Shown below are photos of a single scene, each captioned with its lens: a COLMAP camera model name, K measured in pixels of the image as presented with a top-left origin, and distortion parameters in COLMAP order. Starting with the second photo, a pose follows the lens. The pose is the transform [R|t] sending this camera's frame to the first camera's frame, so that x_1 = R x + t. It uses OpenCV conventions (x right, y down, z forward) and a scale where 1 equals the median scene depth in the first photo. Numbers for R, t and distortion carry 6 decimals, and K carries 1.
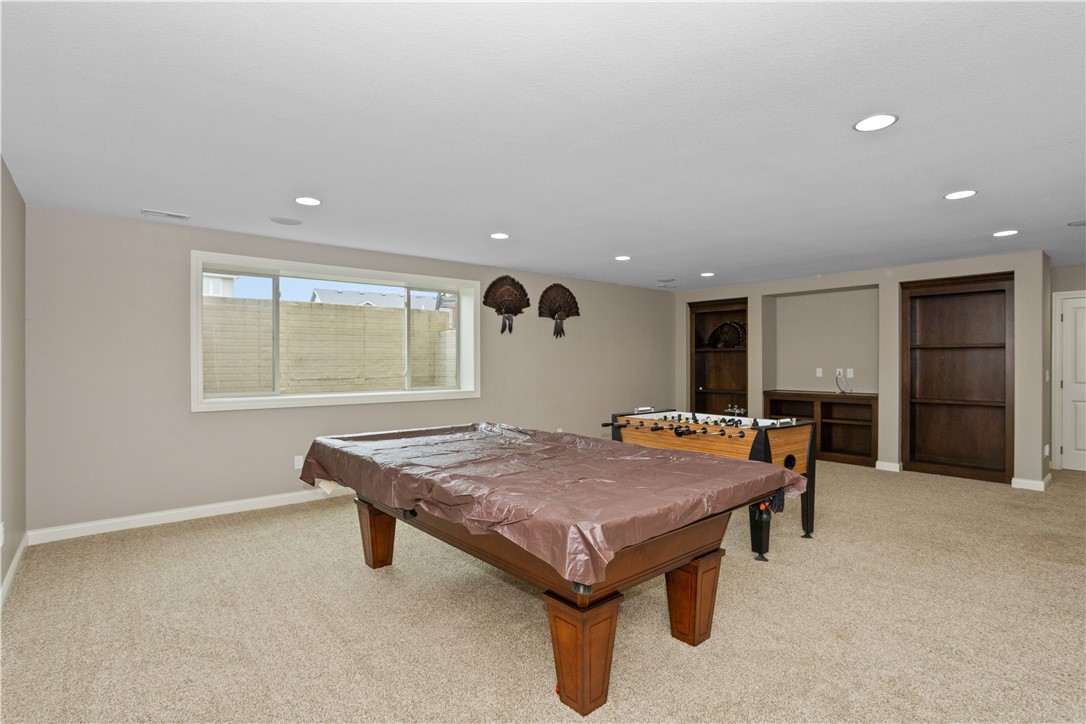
lens RADIAL K [[542.4, 0, 546.7], [0, 542.4, 367.8], [0, 0, 1]] dist [-0.030308, 0.001592]
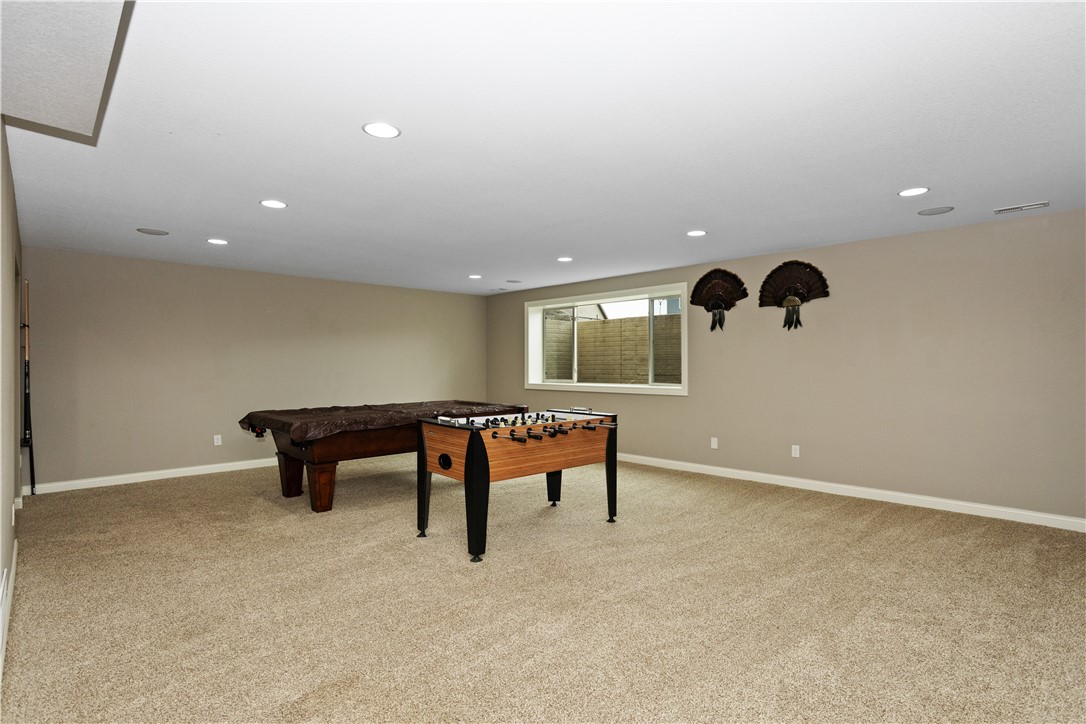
lens RADIAL K [[542.4, 0, 546.7], [0, 542.4, 367.8], [0, 0, 1]] dist [-0.030308, 0.001592]
pose [[0.060576, 0.005342, -0.998149, 0.830127], [-0.009672, 0.999942, 0.004765, -0.000589], [0.998117, 0.009366, 0.060624, 0.641929]]
